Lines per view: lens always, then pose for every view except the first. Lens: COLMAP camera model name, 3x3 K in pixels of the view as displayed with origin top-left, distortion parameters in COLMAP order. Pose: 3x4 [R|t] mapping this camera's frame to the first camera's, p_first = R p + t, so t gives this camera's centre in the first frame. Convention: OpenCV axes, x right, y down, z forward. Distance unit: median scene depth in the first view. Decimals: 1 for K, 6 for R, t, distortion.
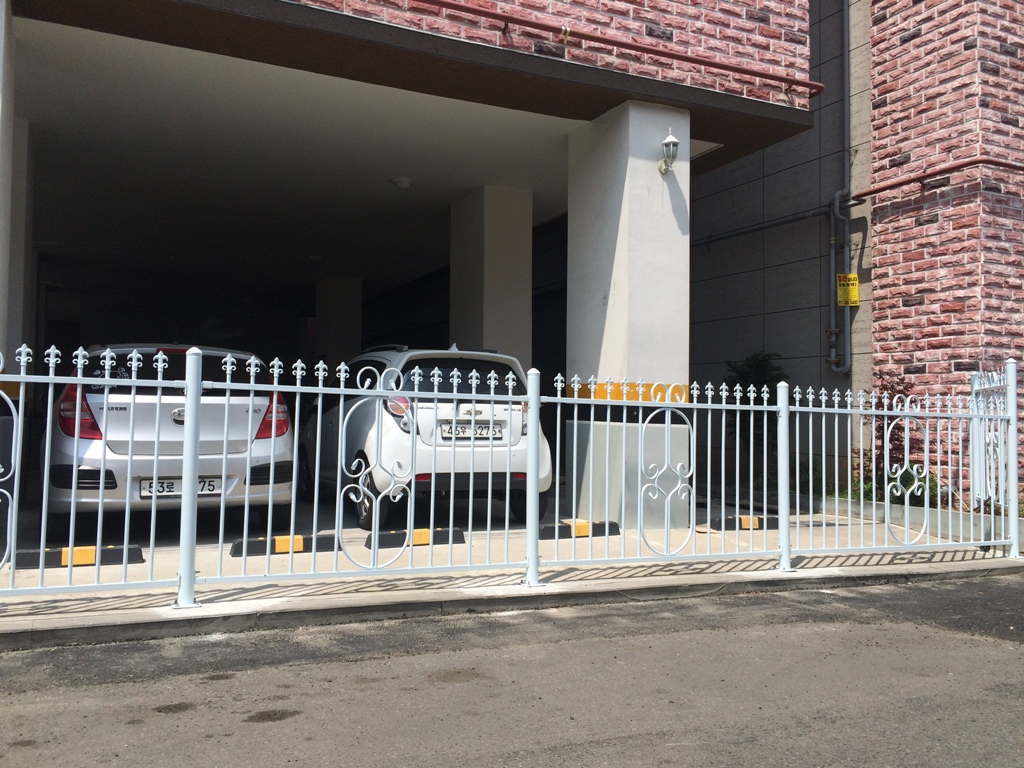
lens RADIAL K [[872.9, 0, 512.0], [0, 872.9, 384.0], [0, 0, 1]] dist [-0.007628, -0.019734]
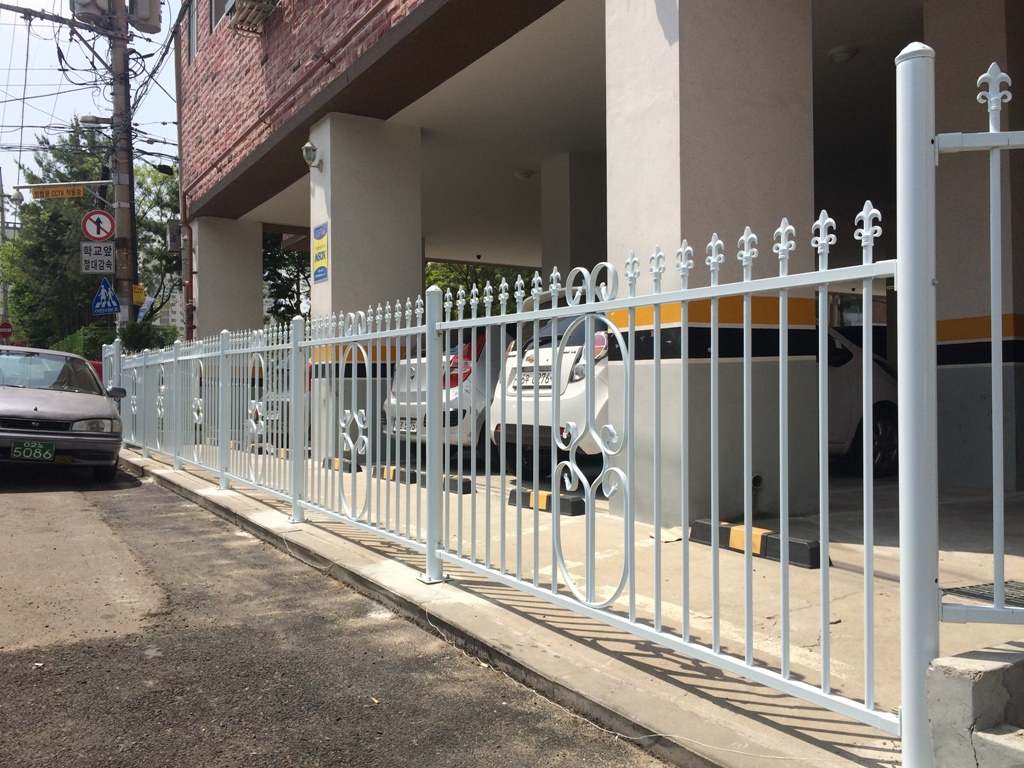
lens RADIAL K [[872.9, 0, 512.0], [0, 872.9, 384.0], [0, 0, 1]] dist [-0.007628, -0.019734]
pose [[0.123592, -0.026358, -0.991983, 0.842941], [0.063825, 0.997789, -0.018560, 0.074961], [0.990278, -0.061019, 0.125001, 0.867363]]
